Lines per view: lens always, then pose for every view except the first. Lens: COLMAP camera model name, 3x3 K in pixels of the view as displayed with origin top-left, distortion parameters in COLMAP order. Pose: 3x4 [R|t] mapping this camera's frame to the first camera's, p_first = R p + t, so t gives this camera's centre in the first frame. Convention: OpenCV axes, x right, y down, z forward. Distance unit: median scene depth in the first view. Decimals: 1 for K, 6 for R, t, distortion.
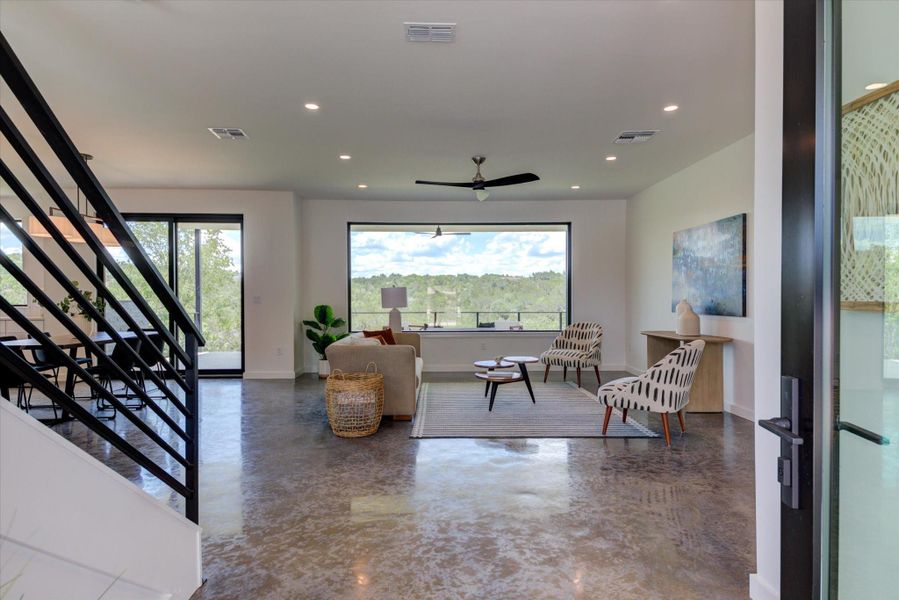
lens RADIAL K [[519.6, 0, 449.5], [0, 519.6, 300.0], [0, 0, 1]] dist [0.054029, -0.000451]
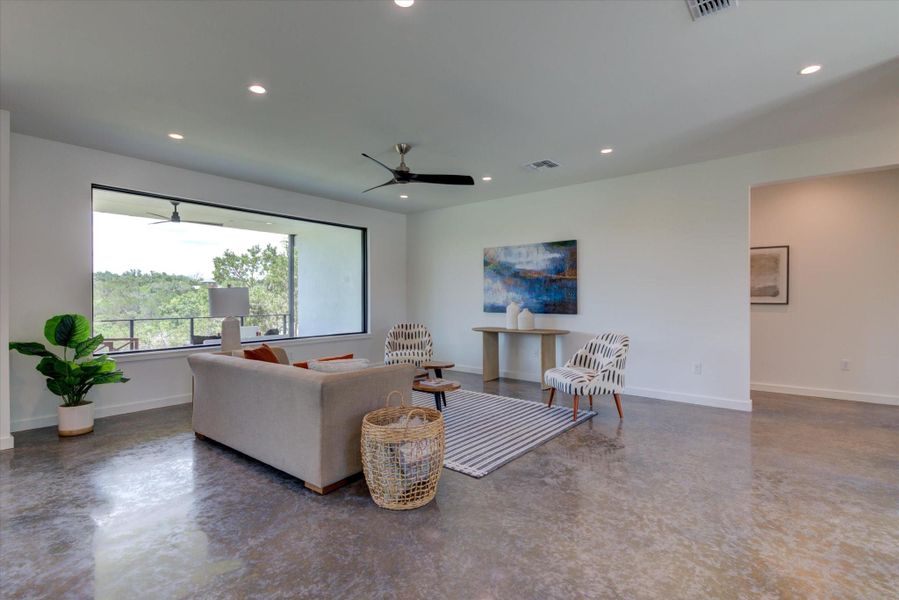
lens RADIAL K [[431.1, 0, 449.5], [0, 431.1, 300.0], [0, 0, 1]] dist [0.043569, -0.025373]
pose [[0.649772, -0.002577, 0.760125, -0.466013], [0.004299, 0.999991, -0.000285, -0.006161], [-0.760117, 0.003453, 0.649777, 0.460421]]
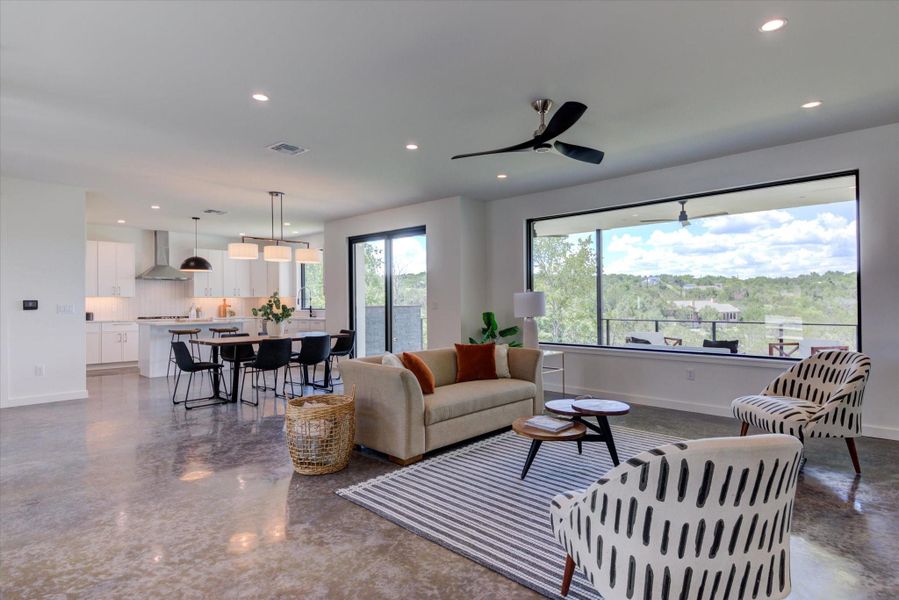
lens RADIAL K [[477.6, 0, 449.5], [0, 477.6, 300.0], [0, 0, 1]] dist [0.042967, -0.027558]
pose [[0.713401, -0.005875, -0.700732, 0.415448], [0.001601, 0.999976, -0.006753, -0.009034], [0.700754, 0.003696, 0.713393, 0.470528]]
